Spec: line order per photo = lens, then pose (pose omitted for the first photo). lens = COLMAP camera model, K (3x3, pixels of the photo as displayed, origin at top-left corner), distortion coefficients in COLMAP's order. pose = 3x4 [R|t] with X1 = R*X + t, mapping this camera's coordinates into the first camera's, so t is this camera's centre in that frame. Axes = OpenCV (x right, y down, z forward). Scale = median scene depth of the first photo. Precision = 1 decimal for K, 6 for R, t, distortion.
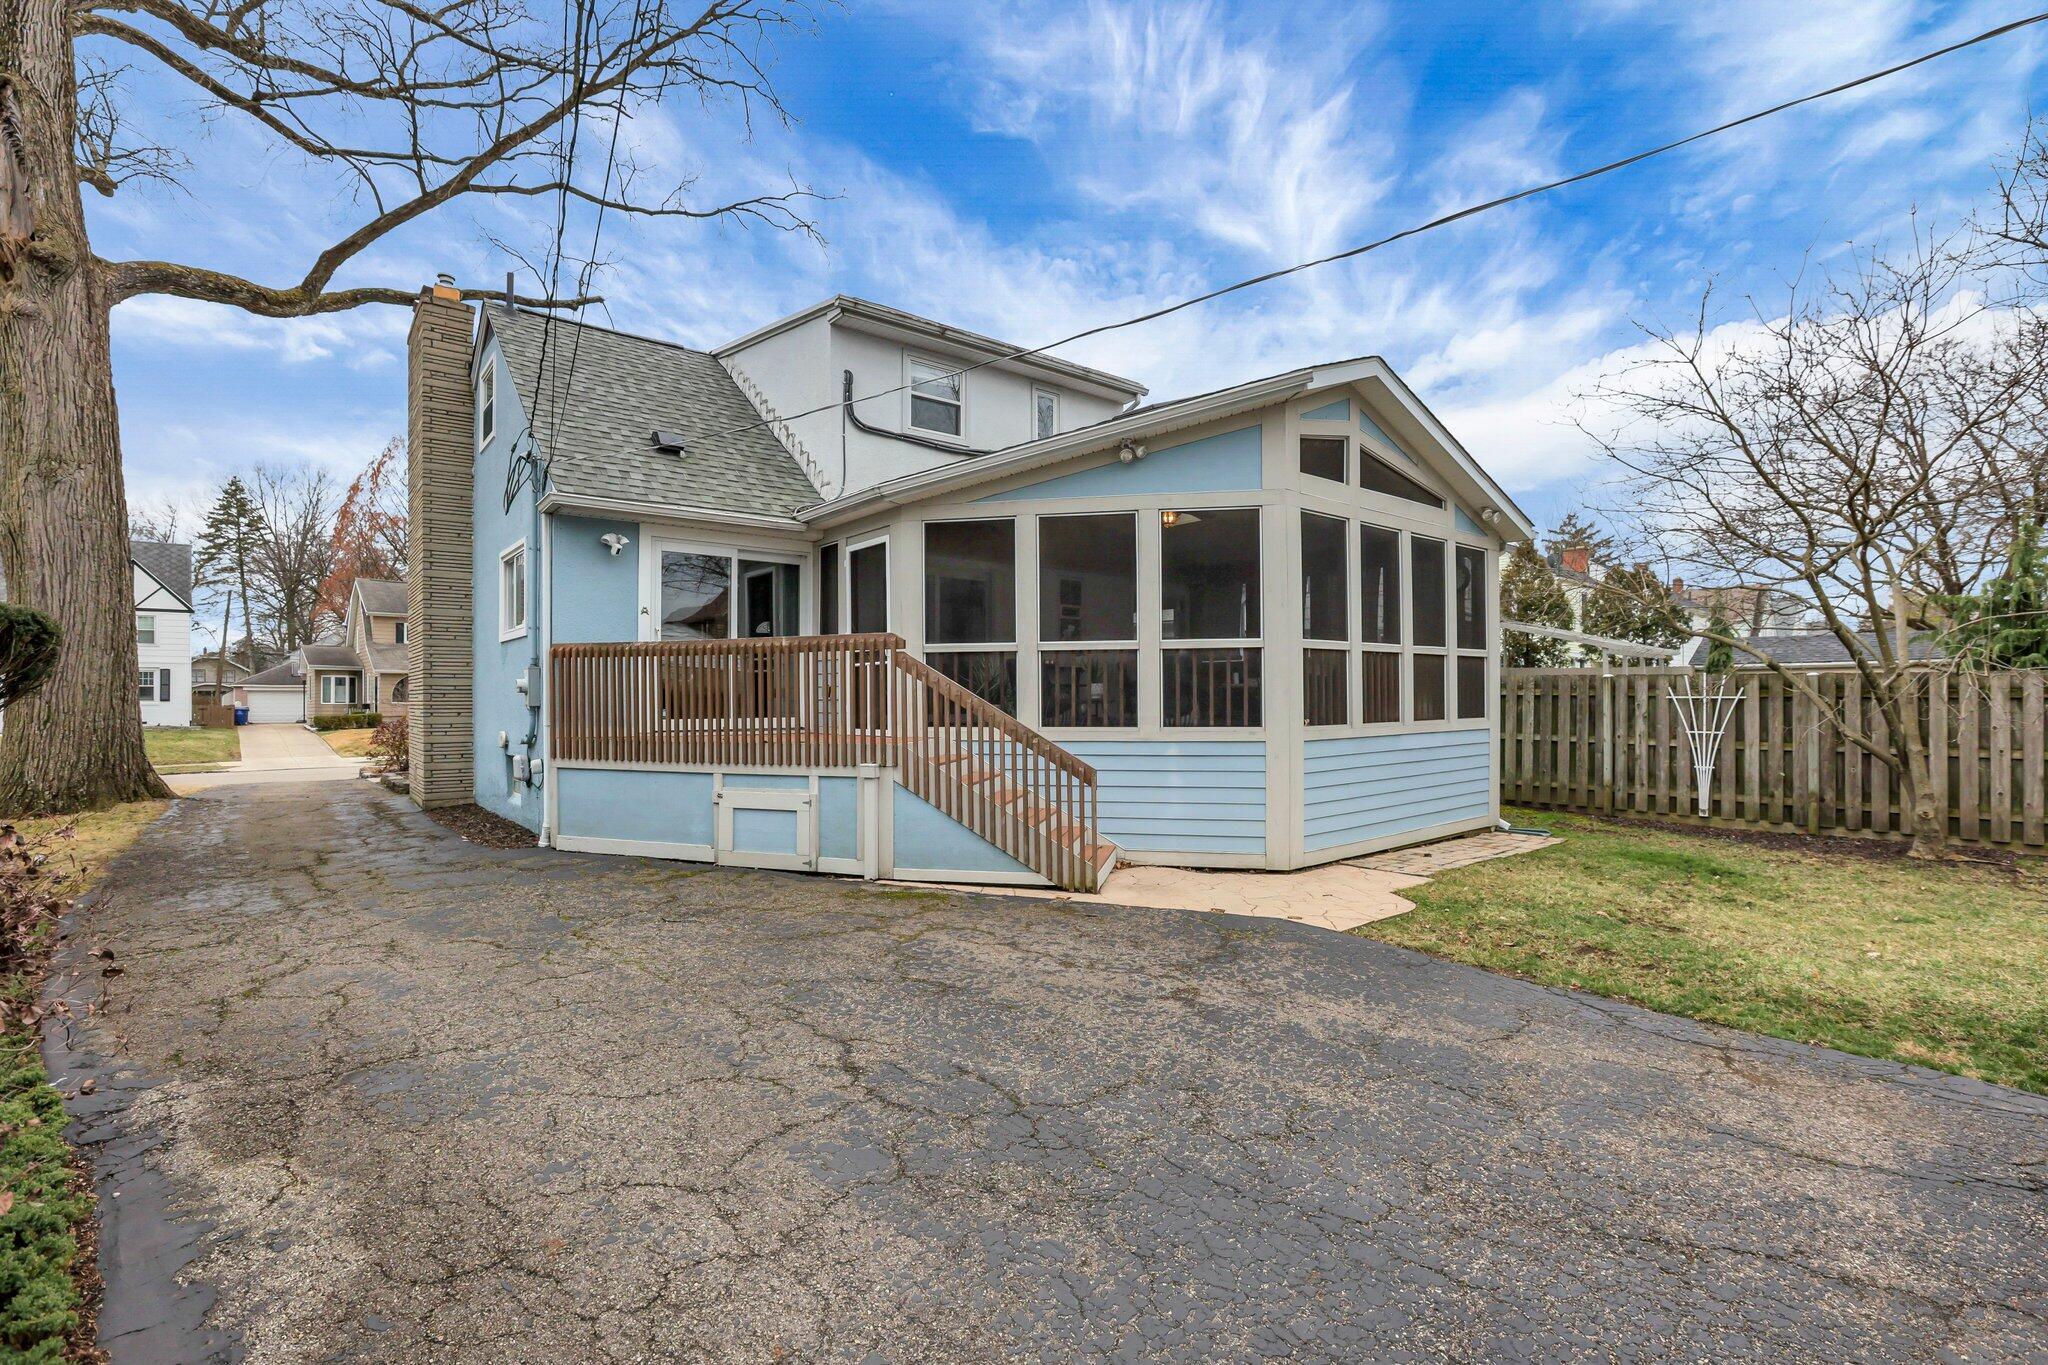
lens RADIAL K [[997.8, 0, 1016.7], [0, 997.8, 683.1], [0, 0, 1]] dist [-0.047261, 0.023172]
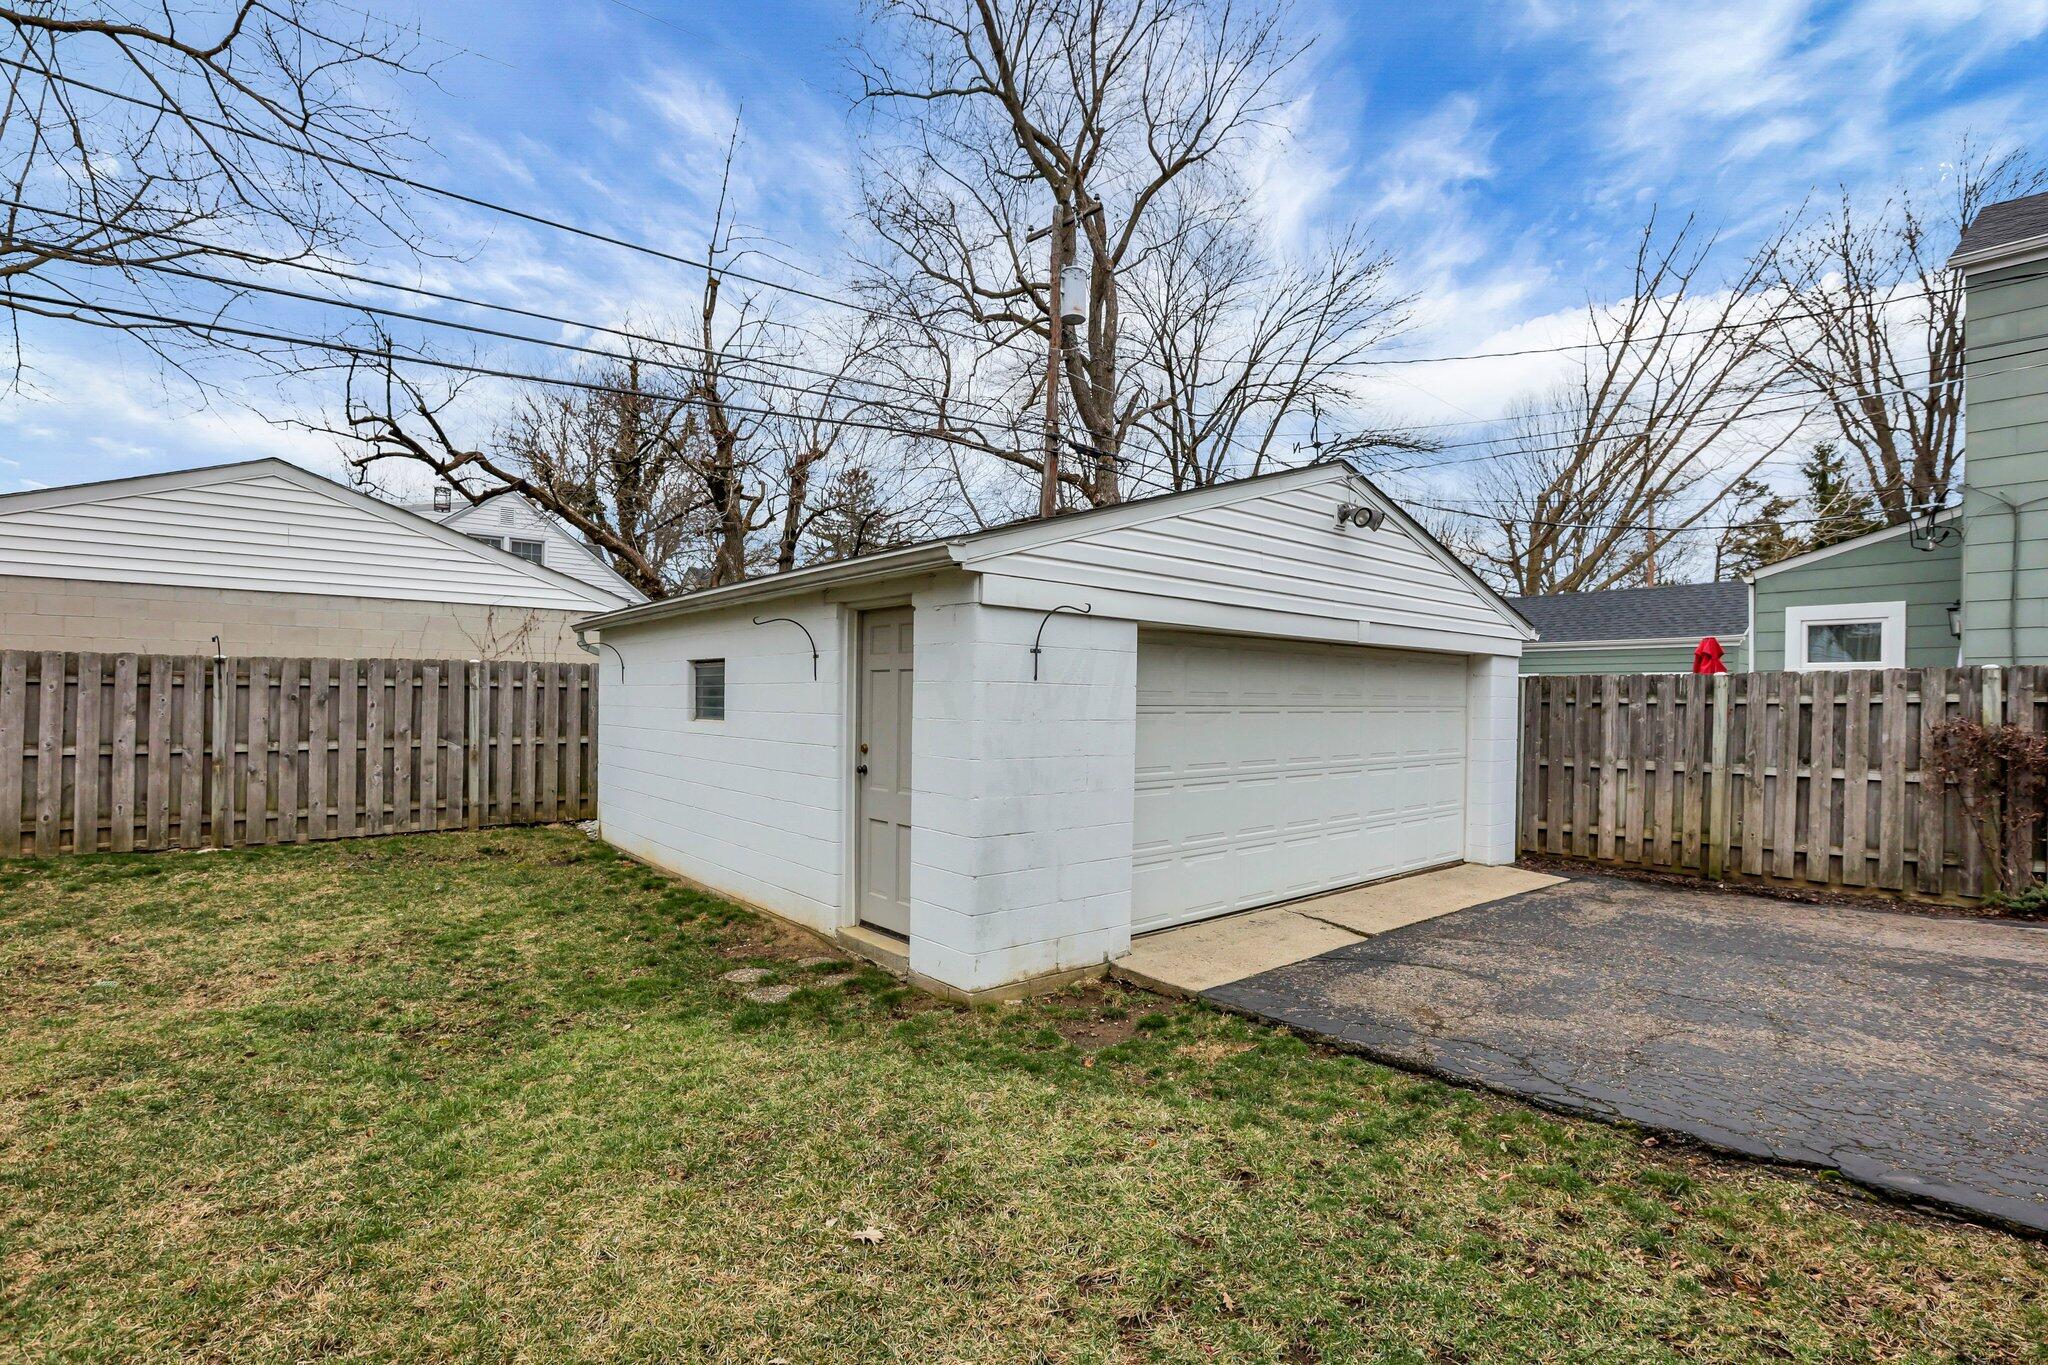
lens RADIAL K [[931.1, 0, 1045.9], [0, 931.1, 703.7], [0, 0, 1]] dist [-0.044152, 0.012257]
pose [[-0.999019, -0.011296, 0.042818, 0.510989], [-0.011971, 0.999808, -0.015536, 0.025358], [-0.042635, -0.016034, -0.998962, 0.928379]]
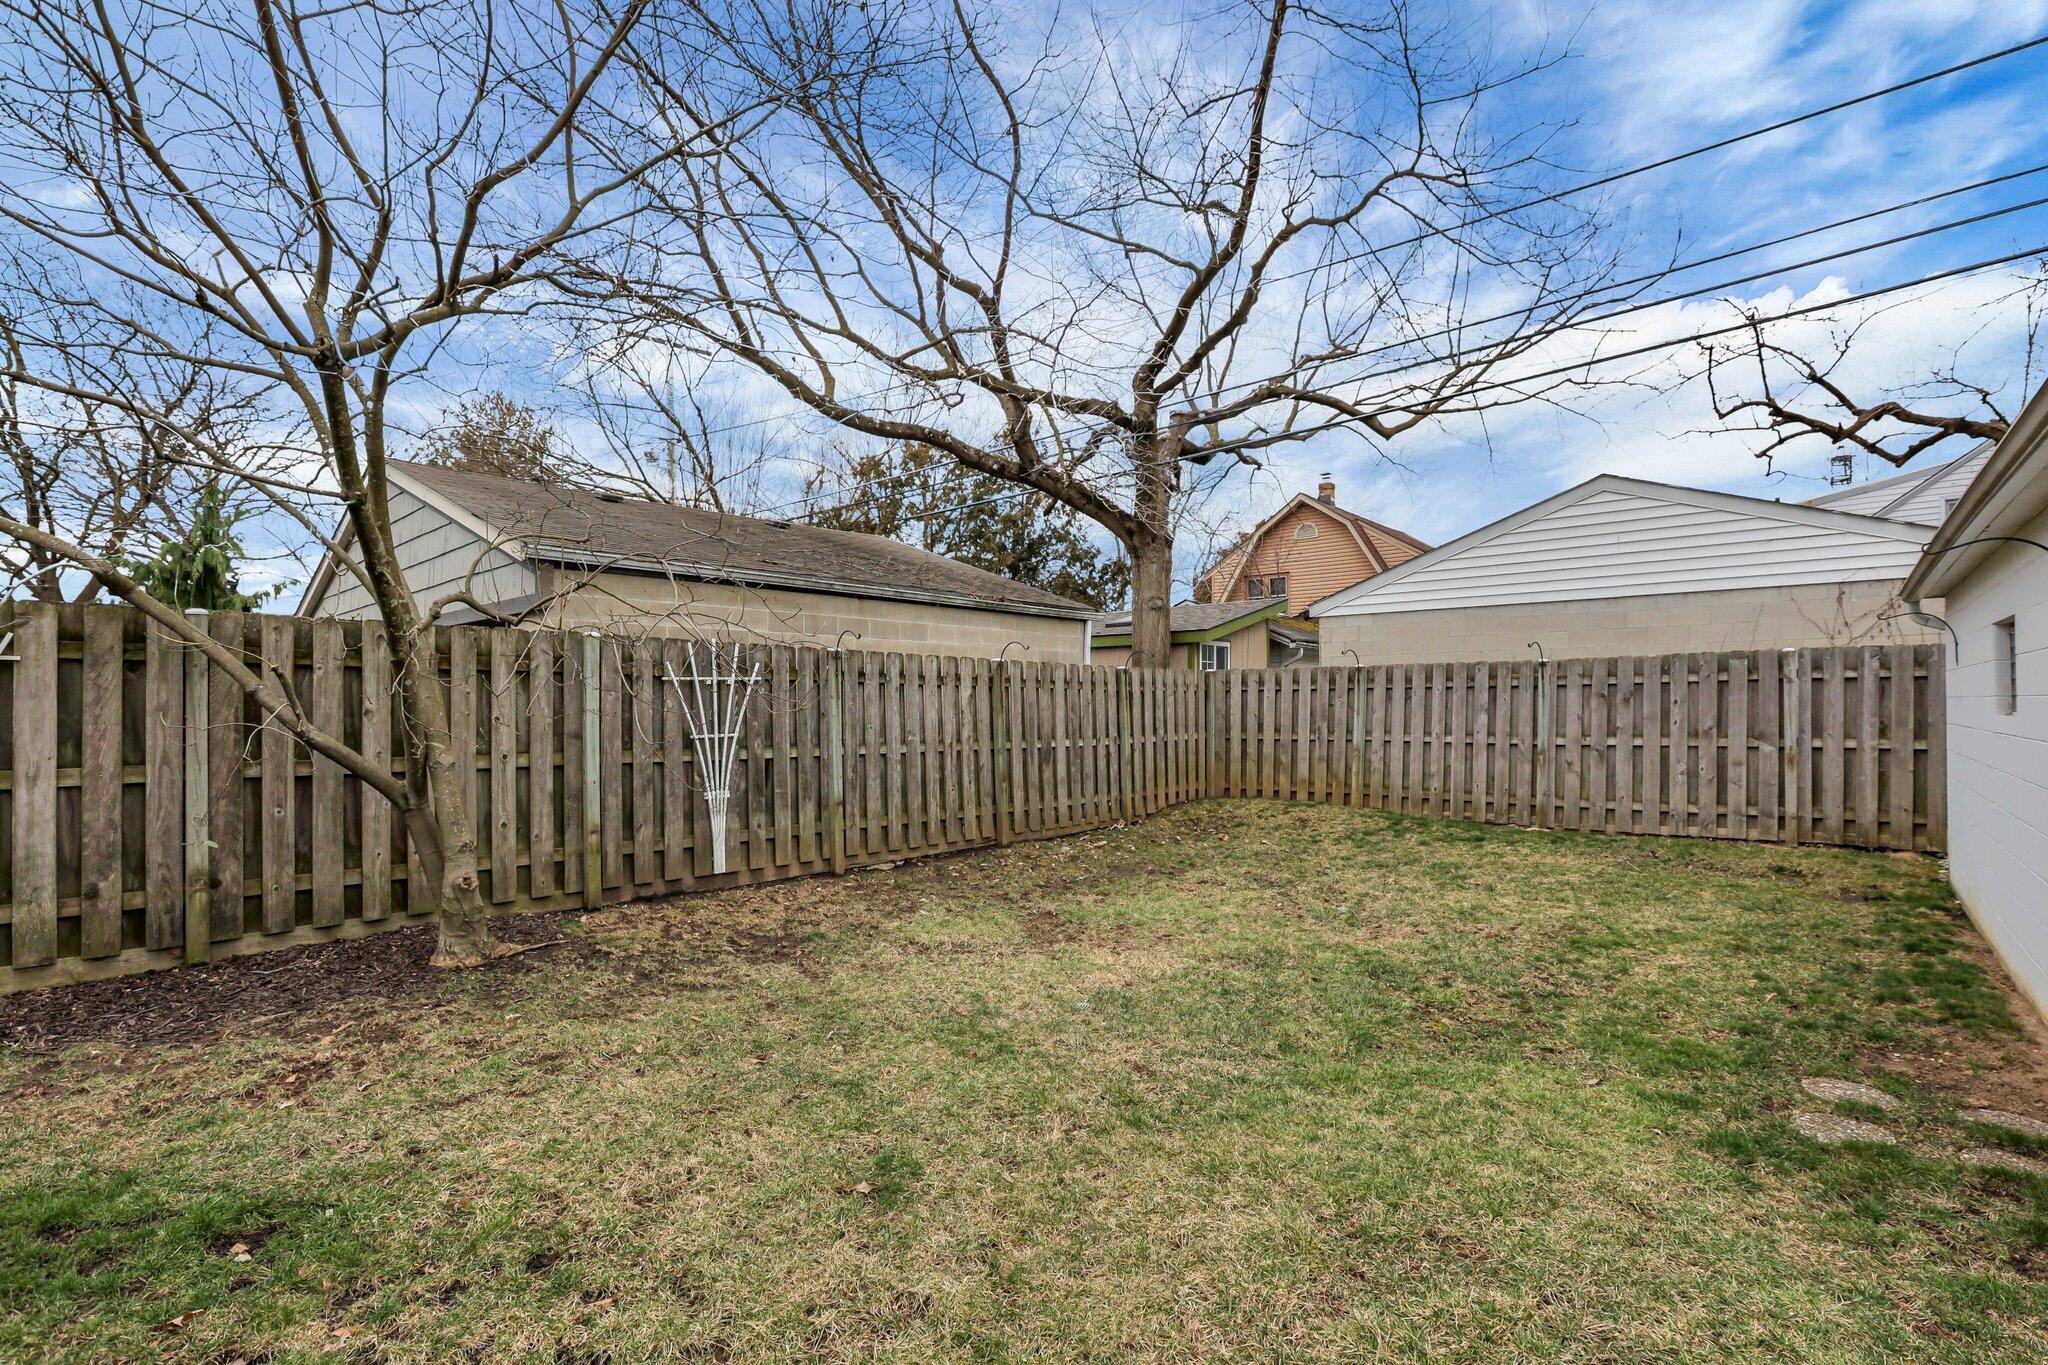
lens RADIAL K [[931.1, 0, 1045.9], [0, 931.1, 703.7], [0, 0, 1]] dist [-0.044152, 0.012257]
pose [[-0.113073, 0.001077, 0.993586, 0.395952], [-0.012997, 0.999912, -0.002563, 0.033812], [-0.993502, -0.013203, -0.113049, 0.735580]]
